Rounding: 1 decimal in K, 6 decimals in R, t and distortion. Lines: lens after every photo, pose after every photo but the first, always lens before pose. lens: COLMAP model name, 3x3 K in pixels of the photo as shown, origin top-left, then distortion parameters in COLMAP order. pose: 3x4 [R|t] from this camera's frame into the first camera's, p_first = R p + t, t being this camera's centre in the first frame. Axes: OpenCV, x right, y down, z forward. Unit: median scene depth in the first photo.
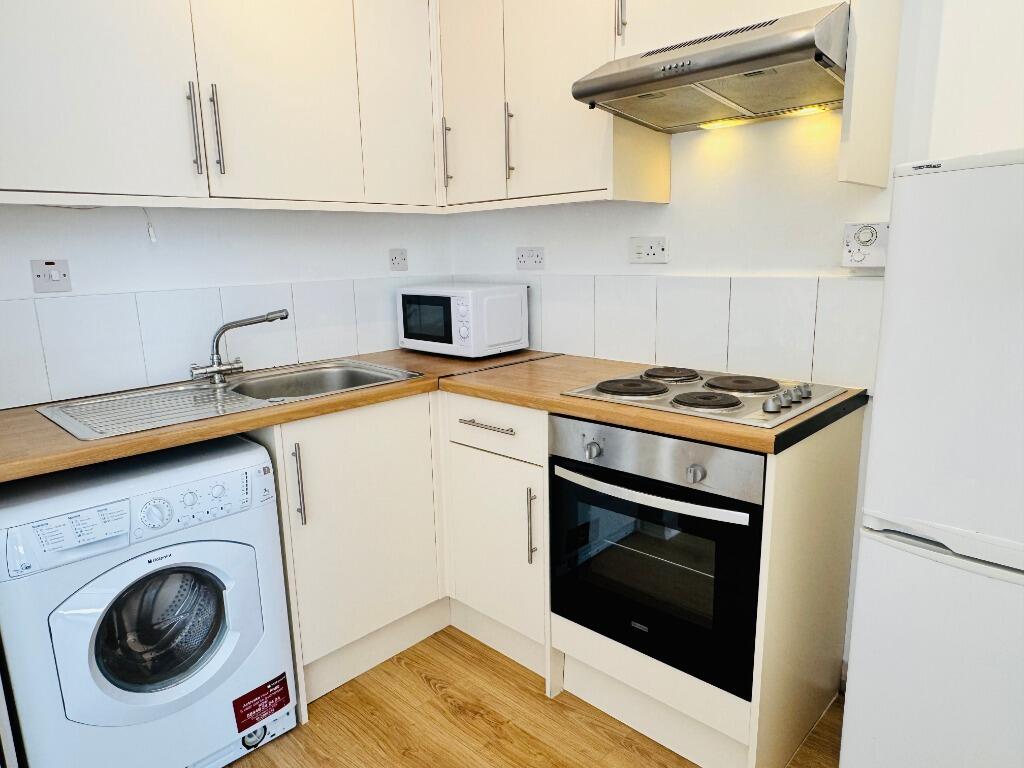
lens RADIAL K [[653.5, 0, 513.4], [0, 653.5, 384.8], [0, 0, 1]] dist [-0.001524, 0.000134]
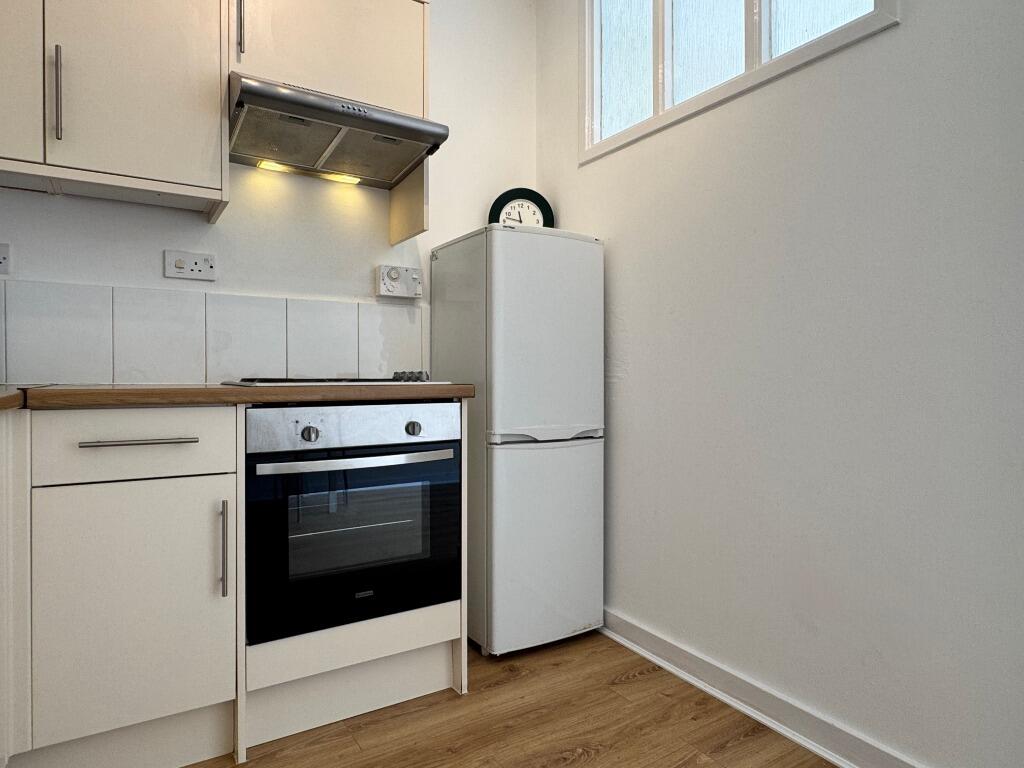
lens RADIAL K [[619.4, 0, 514.2], [0, 619.4, 380.4], [0, 0, 1]] dist [-0.000362, 0.003937]
pose [[0.252603, 0.011126, 0.967506, -0.664811], [0.186141, 0.980697, -0.059877, 0.124453], [-0.949496, 0.195218, 0.245656, 0.417846]]
